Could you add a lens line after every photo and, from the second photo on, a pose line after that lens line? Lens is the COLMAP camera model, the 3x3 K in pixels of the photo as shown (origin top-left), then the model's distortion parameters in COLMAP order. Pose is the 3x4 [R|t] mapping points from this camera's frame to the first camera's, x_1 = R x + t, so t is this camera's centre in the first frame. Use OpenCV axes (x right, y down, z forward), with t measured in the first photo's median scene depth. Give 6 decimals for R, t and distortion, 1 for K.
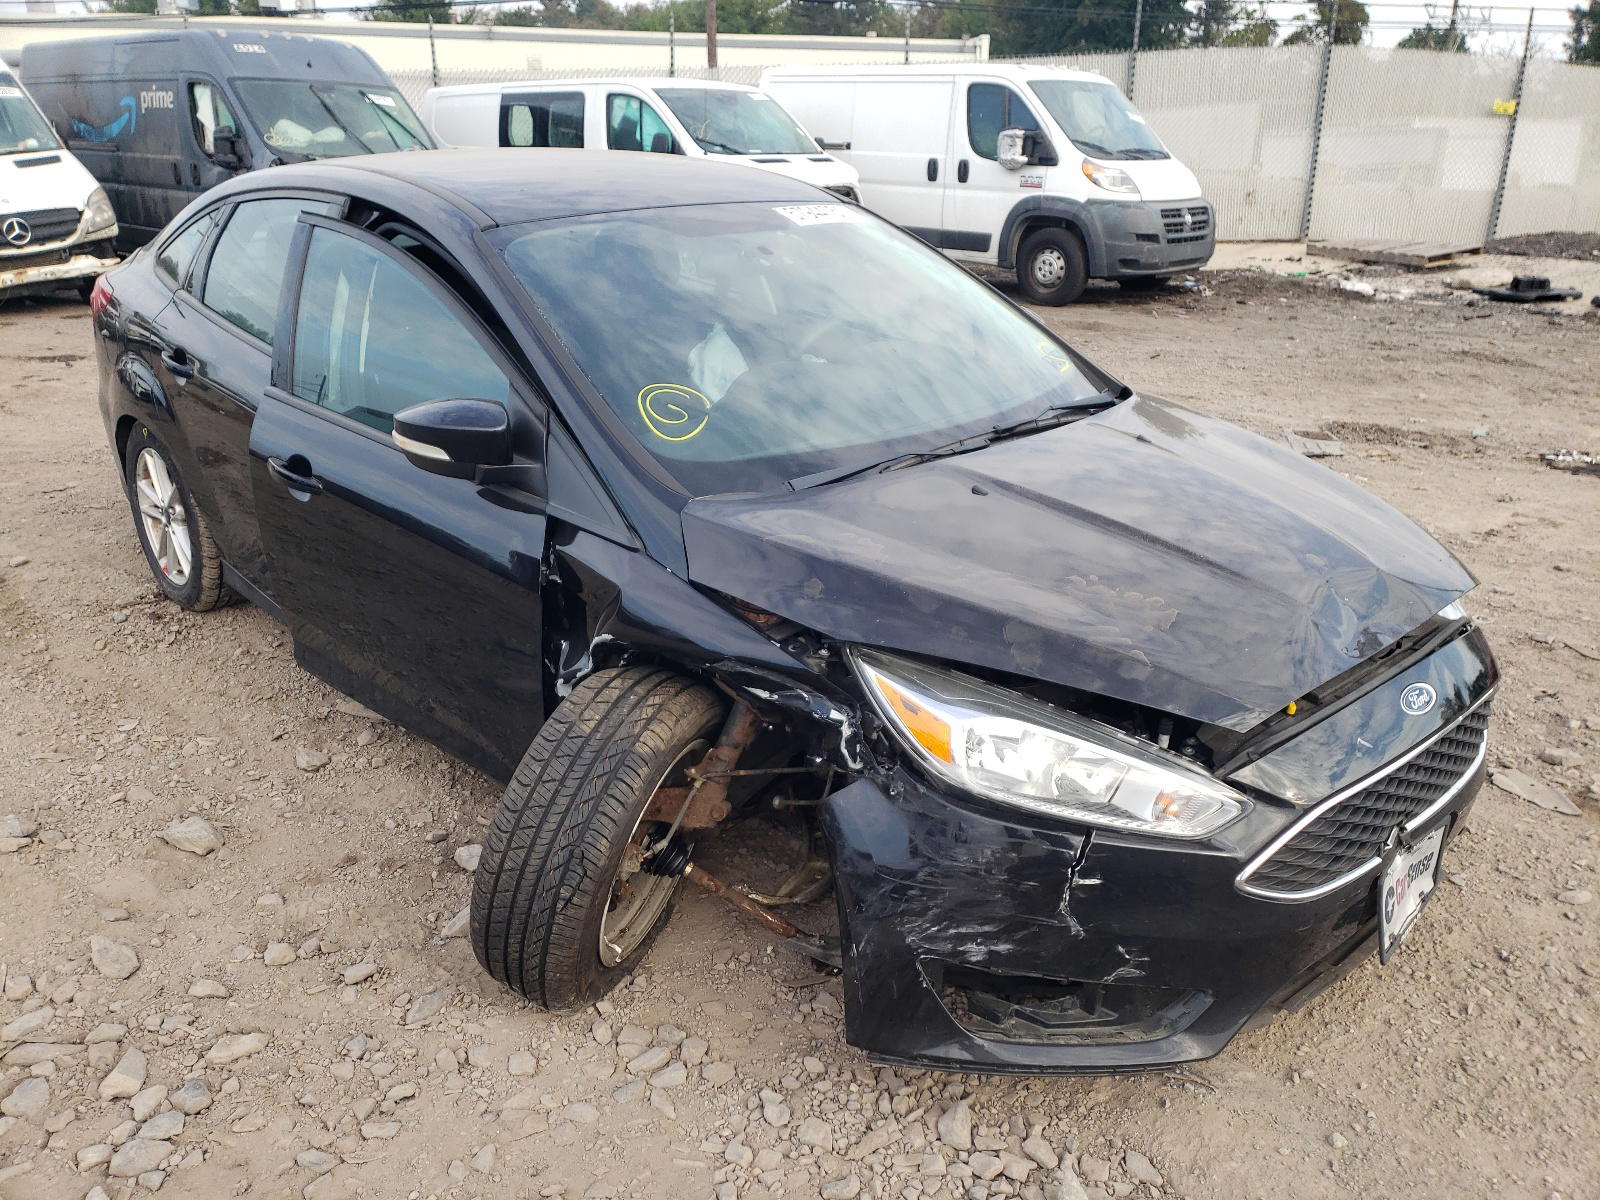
lens RADIAL K [[1187.9, 0, 800.0], [0, 1187.9, 600.0], [0, 0, 1]] dist [0.098610, -0.000062]
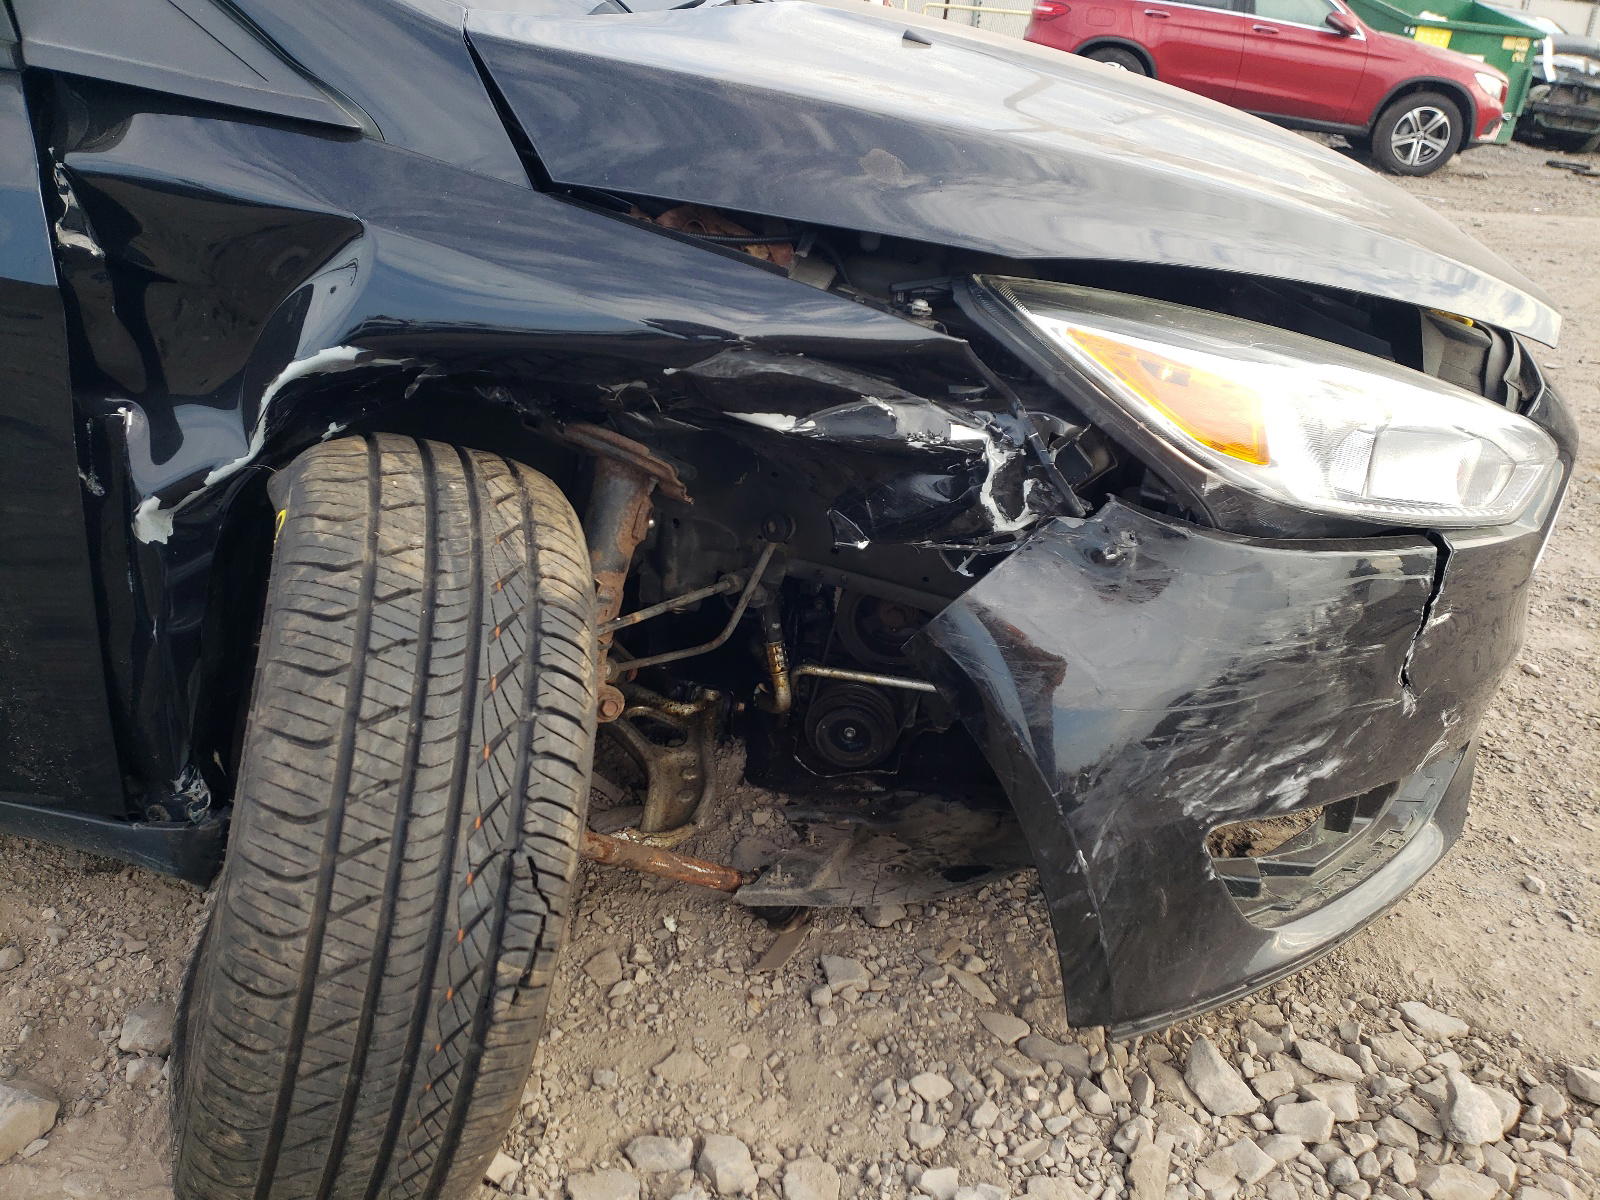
lens RADIAL K [[1232.4, 0, 800.0], [0, 1232.4, 600.0], [0, 0, 1]] dist [0.036412, 0.001080]
pose [[0.789795, -0.208175, 0.576964, -0.333777], [0.134542, 0.976533, 0.168172, 0.069145], [-0.598433, -0.055195, 0.799269, 0.625932]]
